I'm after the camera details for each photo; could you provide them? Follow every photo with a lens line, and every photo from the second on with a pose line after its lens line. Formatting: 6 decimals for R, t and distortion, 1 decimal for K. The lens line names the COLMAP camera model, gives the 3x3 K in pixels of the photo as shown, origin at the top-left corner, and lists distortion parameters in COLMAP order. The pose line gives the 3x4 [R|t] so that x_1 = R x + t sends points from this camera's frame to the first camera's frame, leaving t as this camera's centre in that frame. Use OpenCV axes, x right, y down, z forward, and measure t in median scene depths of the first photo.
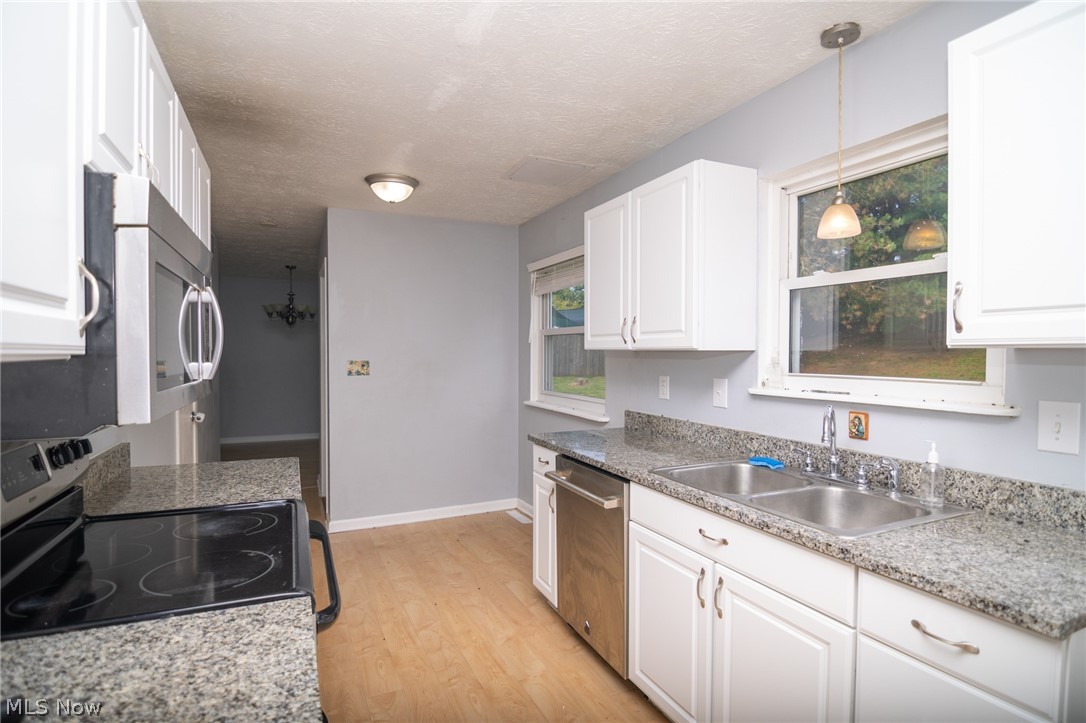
lens RADIAL K [[542.4, 0, 541.6], [0, 542.4, 363.8], [0, 0, 1]] dist [0.002796, -0.000347]
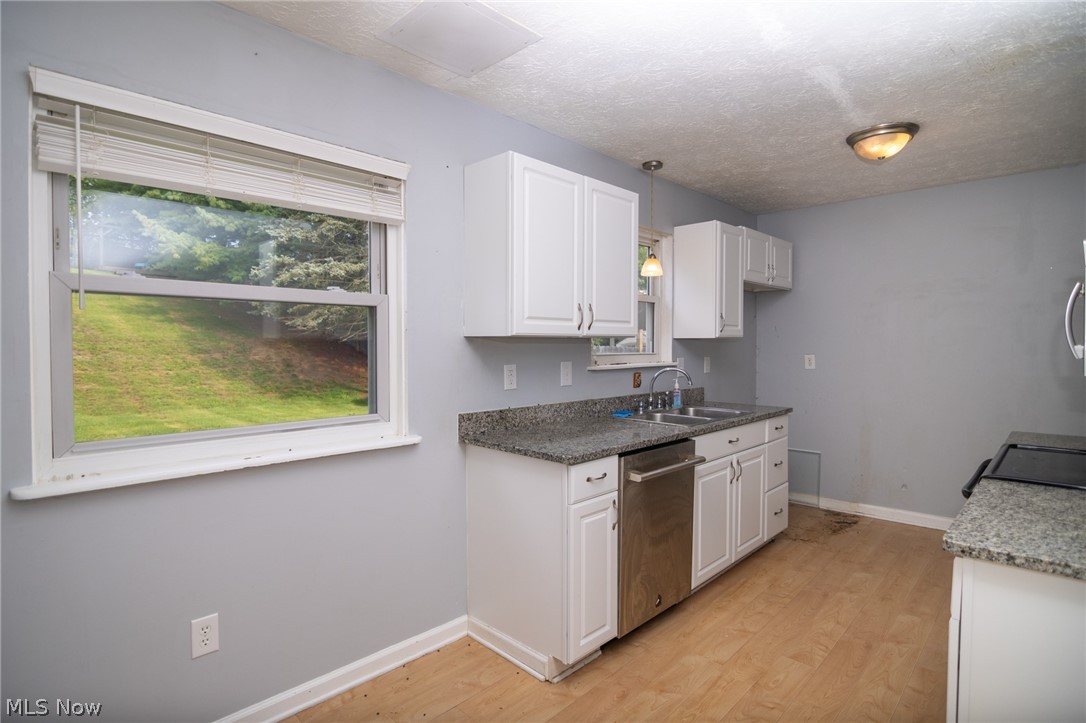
lens RADIAL K [[542.4, 0, 542.2], [0, 542.4, 350.7], [0, 0, 1]] dist [0.002796, -0.000347]
pose [[-0.349073, -0.016836, 0.936944, -0.770393], [0.019509, 0.999491, 0.025228, -0.027851], [-0.936892, 0.027085, -0.348567, 1.475980]]
